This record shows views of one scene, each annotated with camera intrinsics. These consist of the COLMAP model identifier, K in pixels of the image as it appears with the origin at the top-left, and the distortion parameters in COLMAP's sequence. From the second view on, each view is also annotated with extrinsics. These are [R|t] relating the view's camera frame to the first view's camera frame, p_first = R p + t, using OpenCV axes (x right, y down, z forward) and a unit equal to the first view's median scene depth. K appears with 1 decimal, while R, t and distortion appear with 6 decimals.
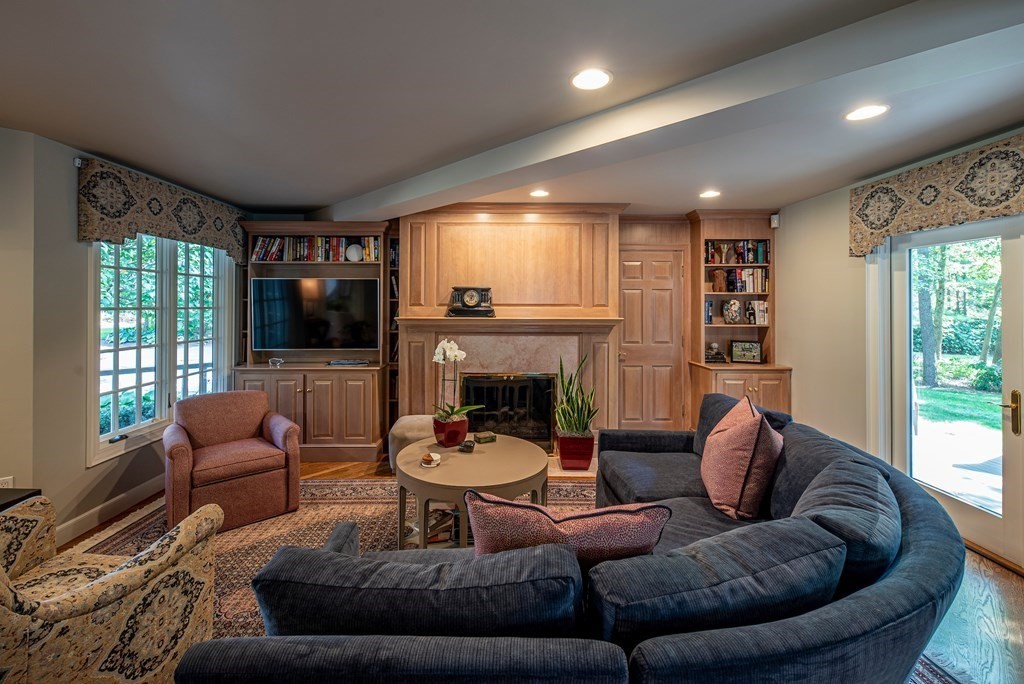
lens RADIAL K [[434.5, 0, 513.2], [0, 434.5, 304.7], [0, 0, 1]] dist [0.001278, 0.000094]
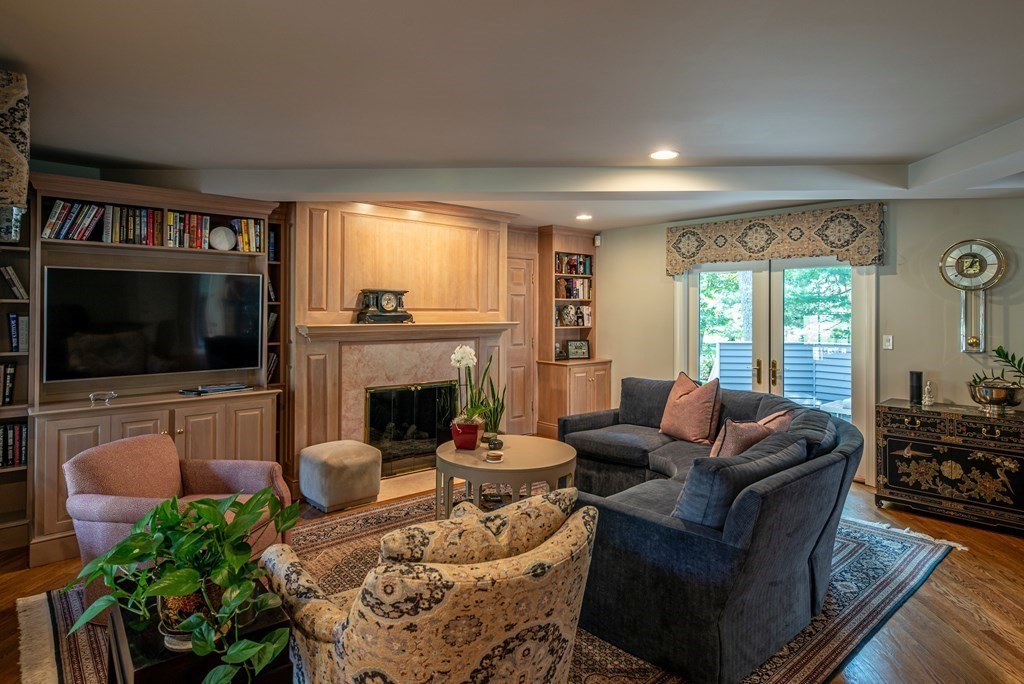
lens RADIAL K [[566.6, 0, 511.4], [0, 566.6, 311.3], [0, 0, 1]] dist [0.003297, 0.000493]
pose [[0.755198, -0.001838, 0.655494, -0.643991], [-0.002891, 0.999977, 0.006134, -0.003875], [-0.655490, -0.006528, 0.755176, -0.042764]]
